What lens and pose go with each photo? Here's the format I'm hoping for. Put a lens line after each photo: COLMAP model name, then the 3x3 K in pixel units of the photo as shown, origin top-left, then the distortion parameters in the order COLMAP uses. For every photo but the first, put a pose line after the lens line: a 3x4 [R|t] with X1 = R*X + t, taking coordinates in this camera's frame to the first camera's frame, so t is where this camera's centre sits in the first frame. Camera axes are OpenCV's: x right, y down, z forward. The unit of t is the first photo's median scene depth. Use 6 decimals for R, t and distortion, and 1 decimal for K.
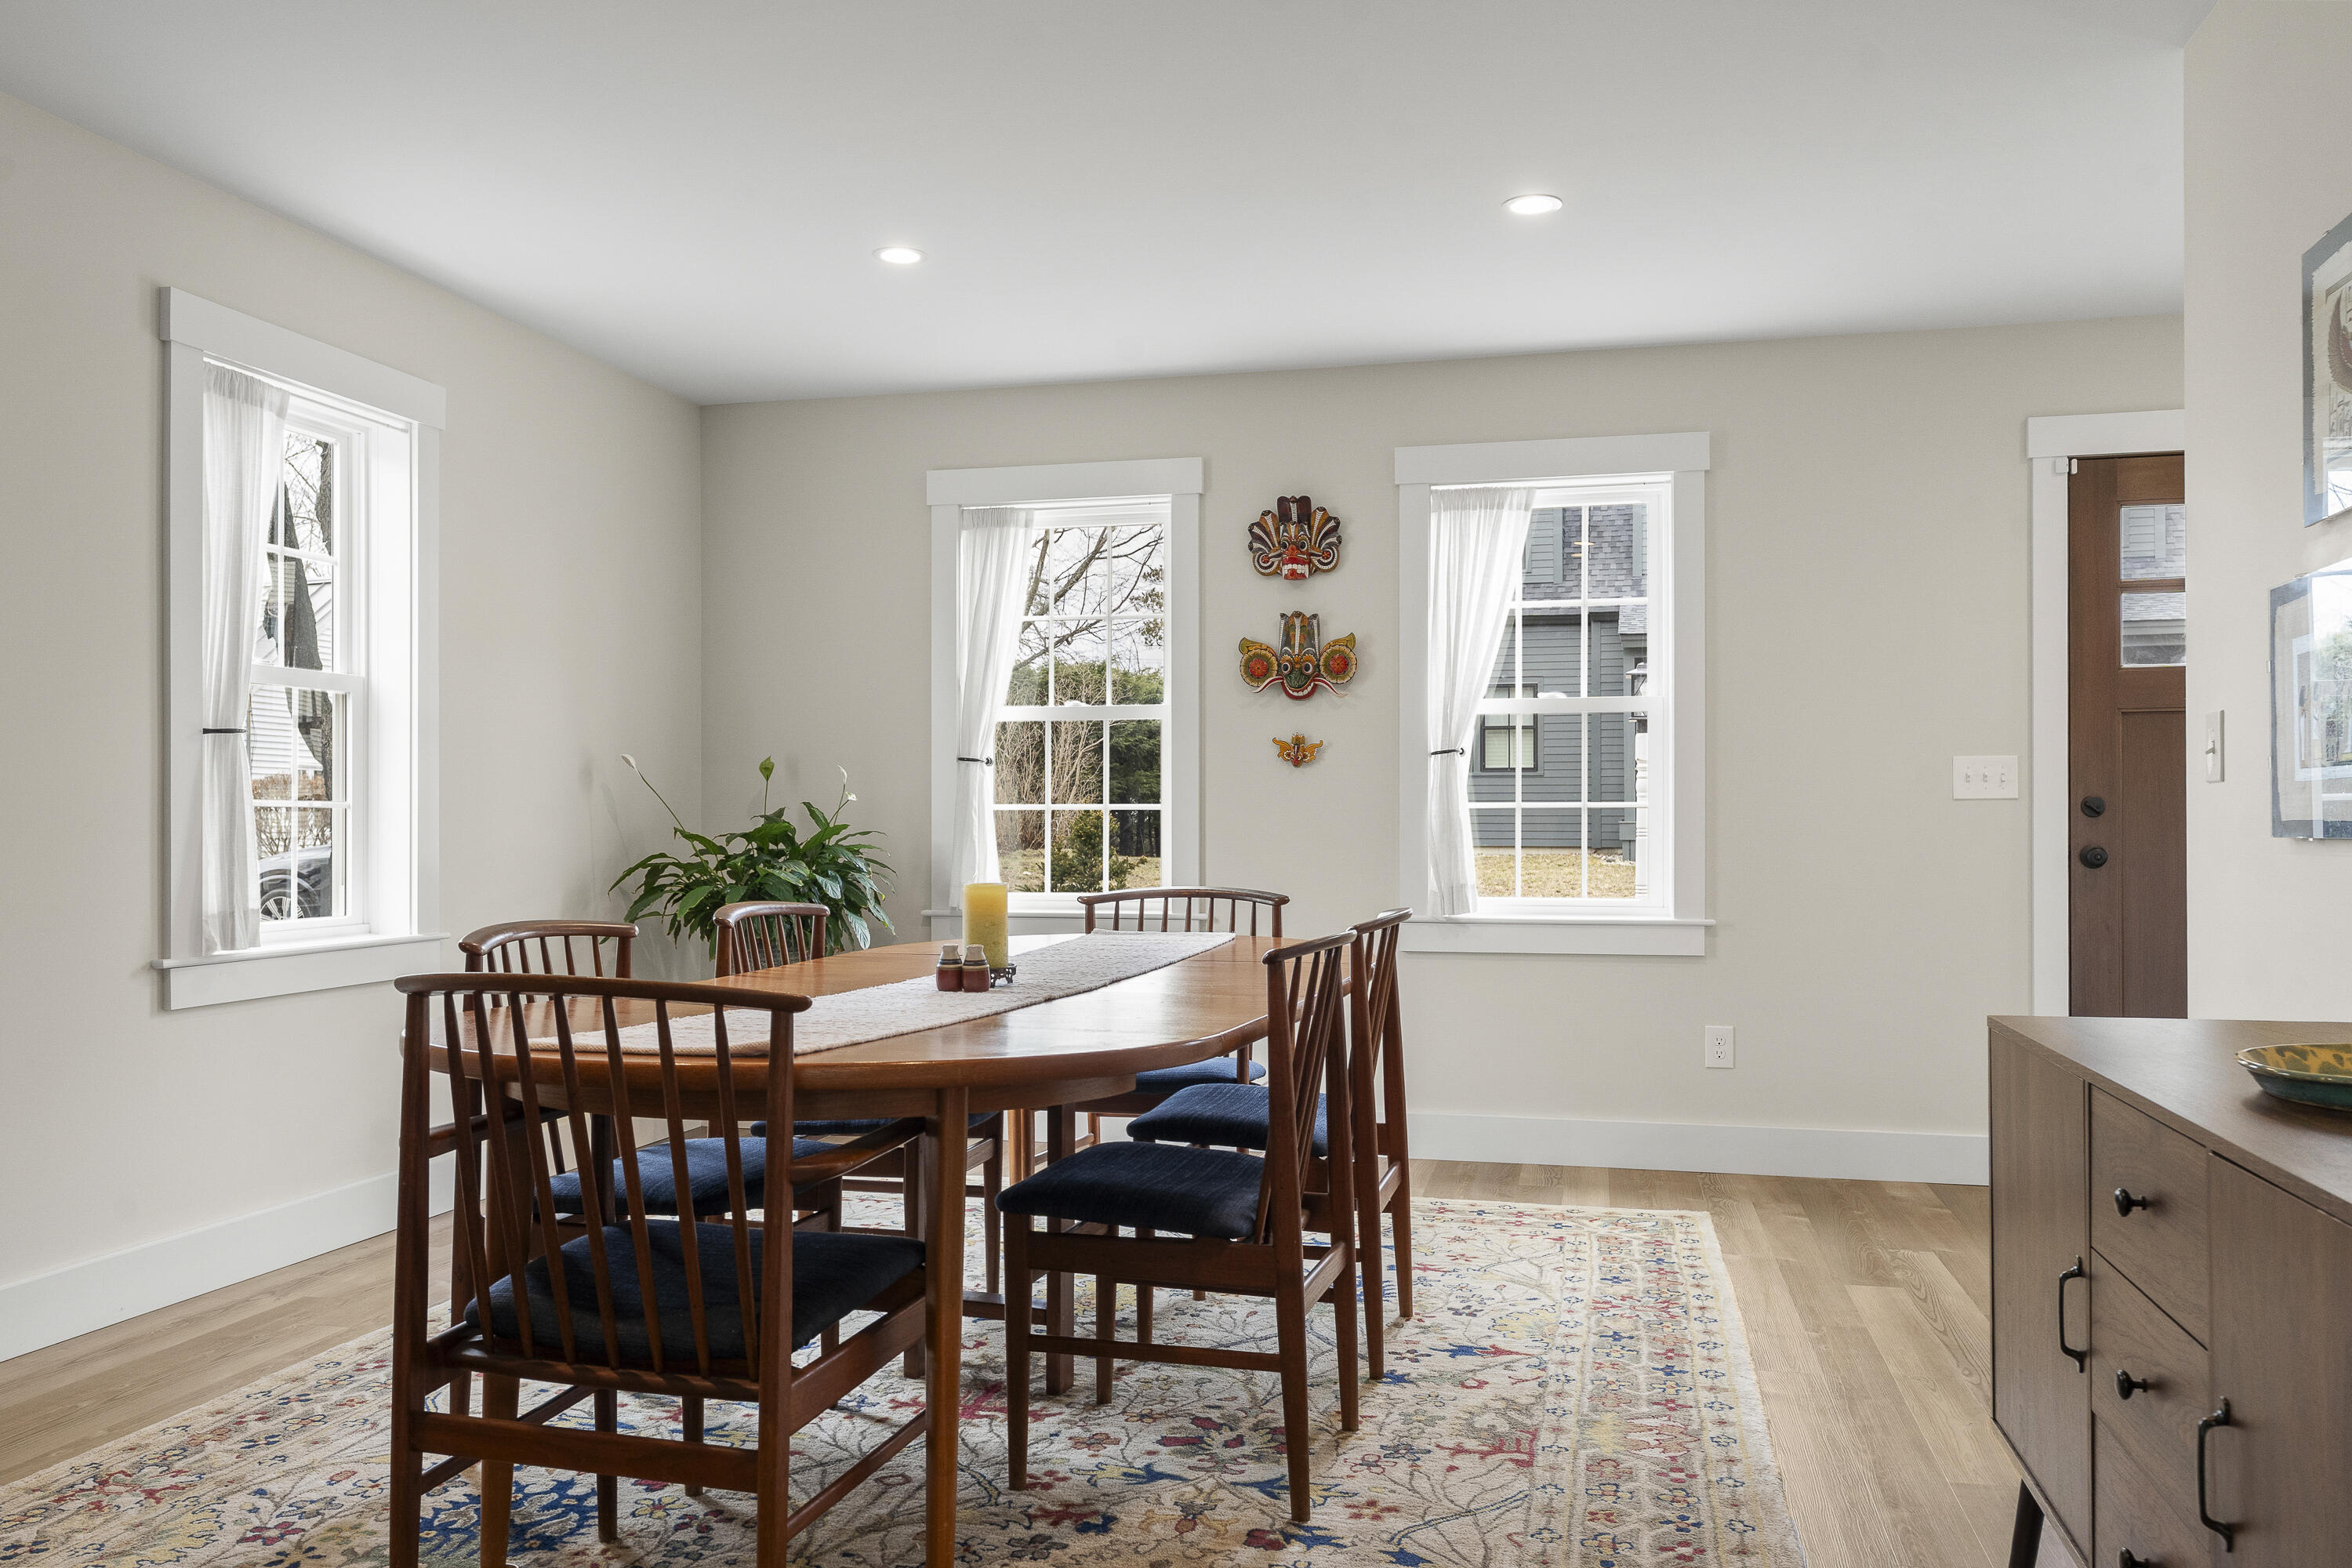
lens RADIAL K [[1749.9, 0, 1189.3], [0, 1749.9, 829.6], [0, 0, 1]] dist [0.007393, 0.001451]
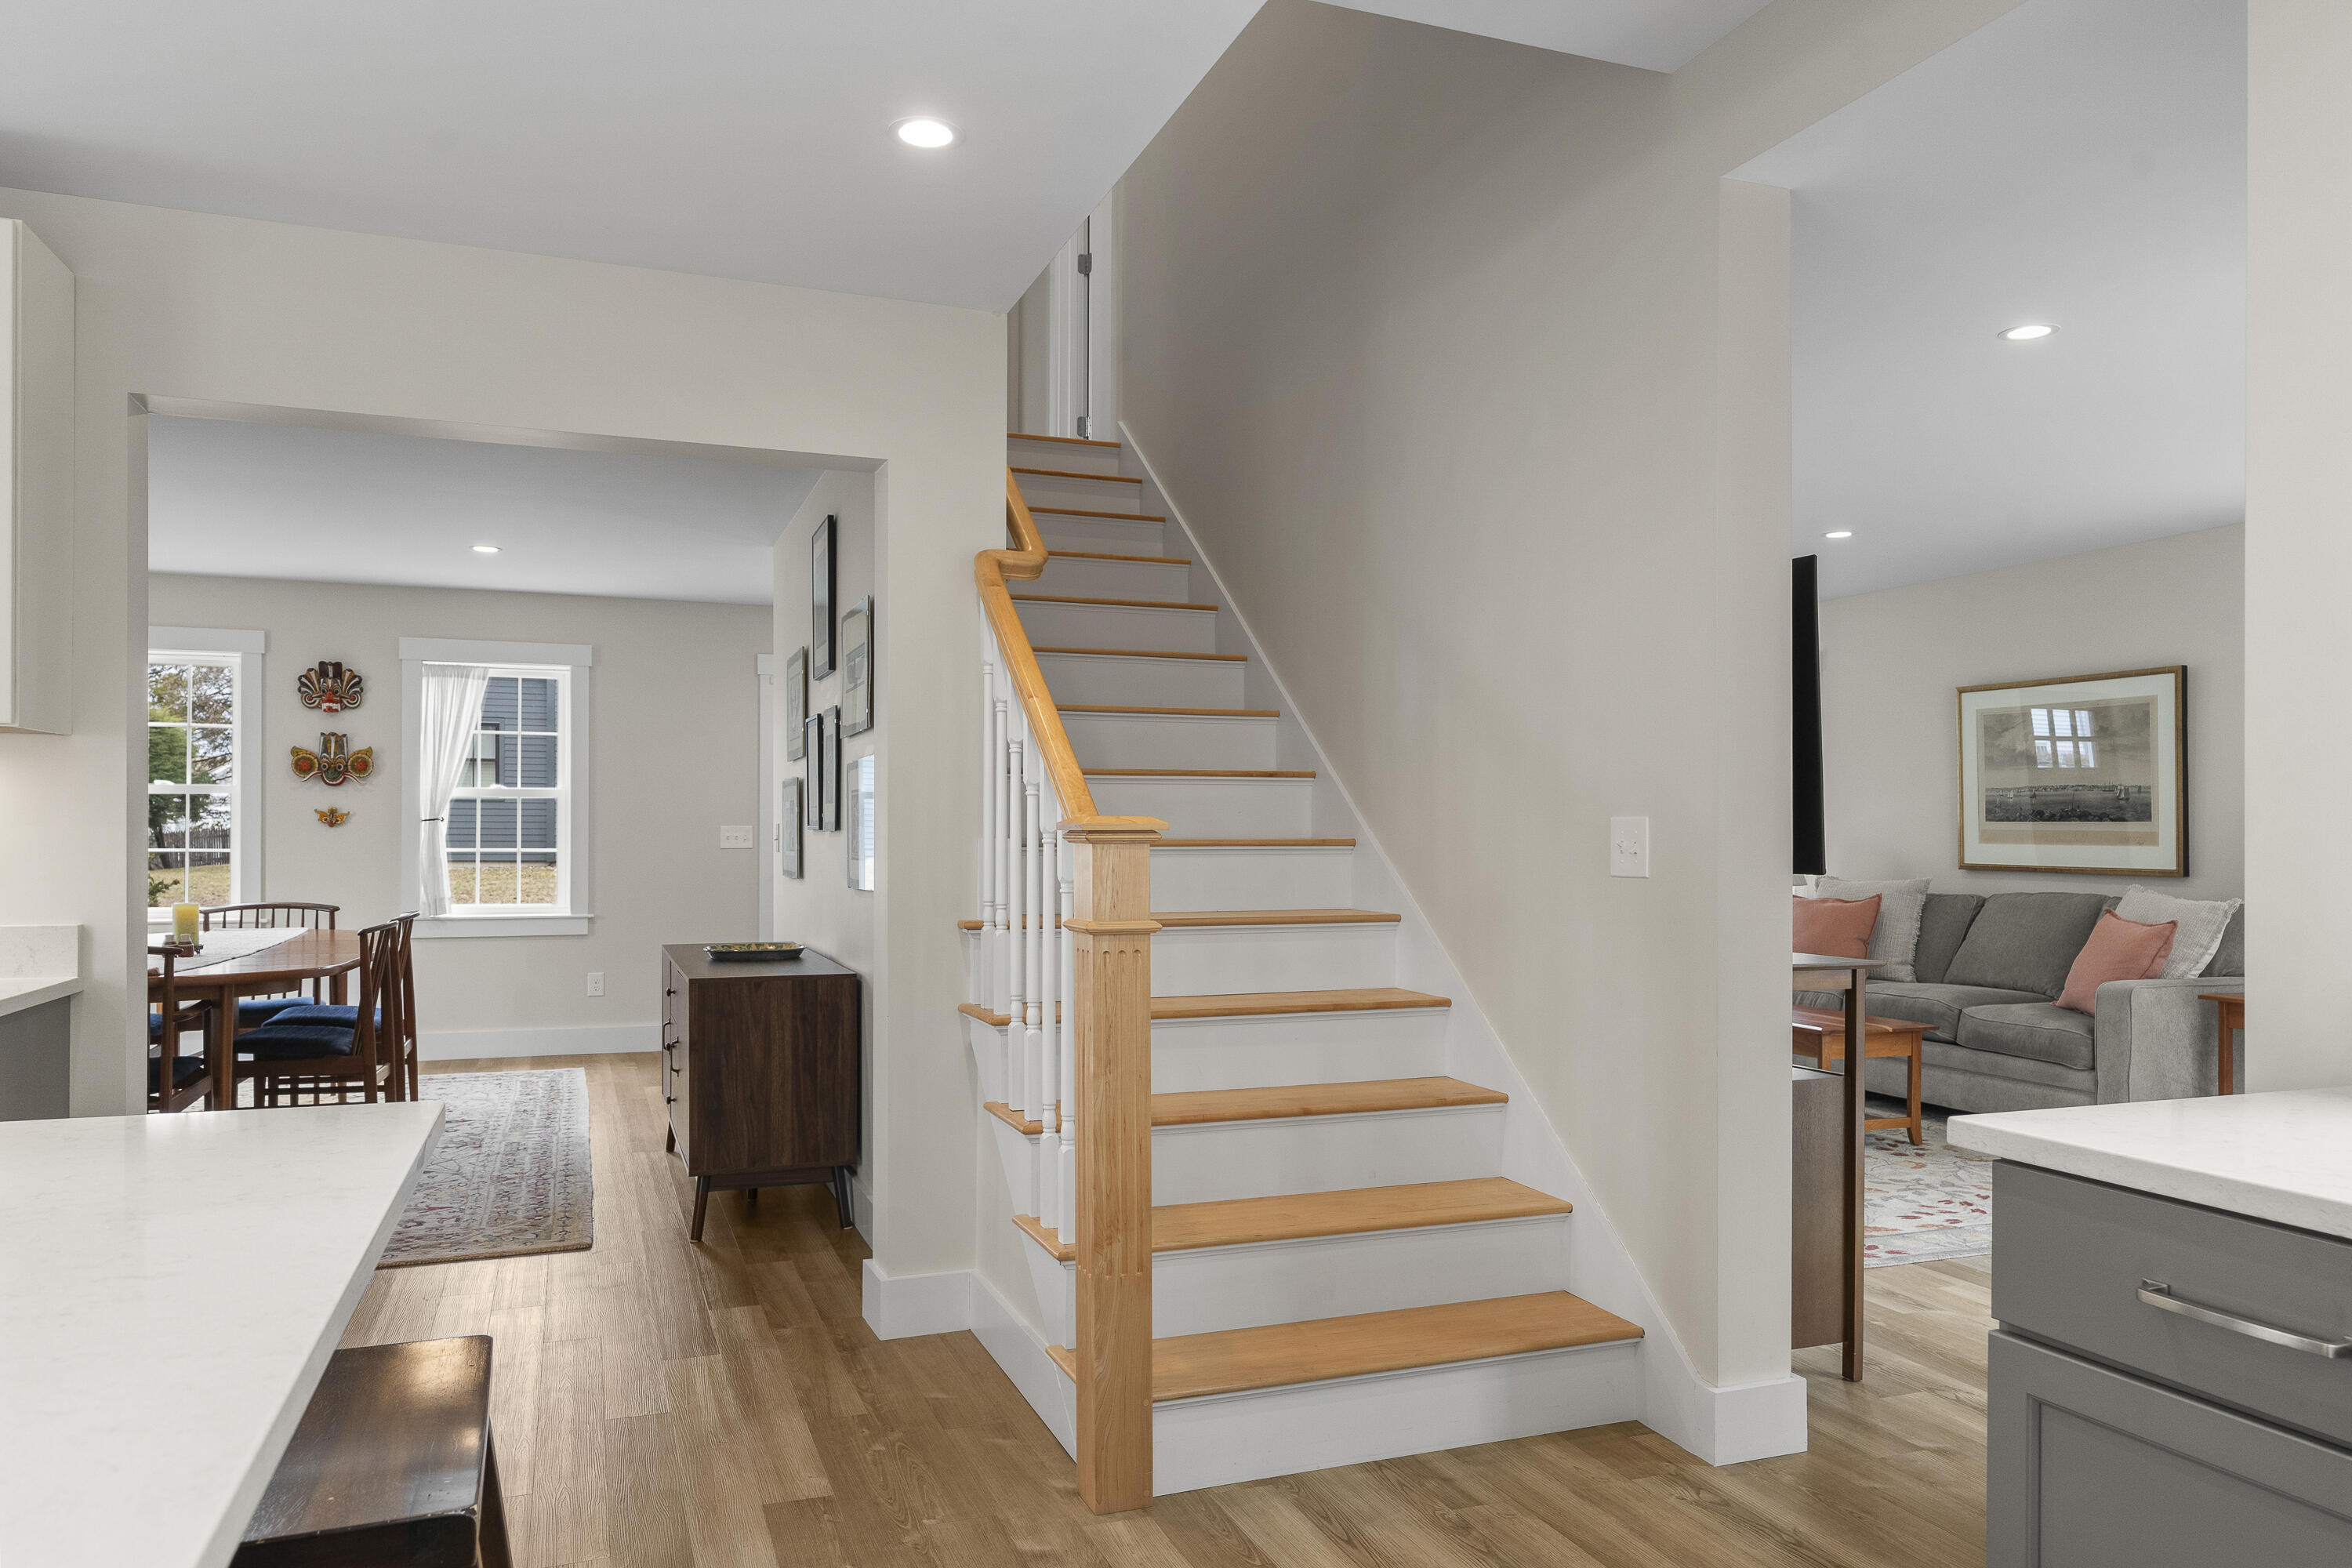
lens RADIAL K [[1574.6, 0, 1175.8], [0, 1574.6, 826.7], [0, 0, 1]] dist [0.000388, 0.003517]
pose [[0.825177, 0.005686, 0.564846, -0.119377], [-0.002089, 0.999973, -0.007014, -0.027762], [-0.564871, 0.004608, 0.825167, -0.659941]]
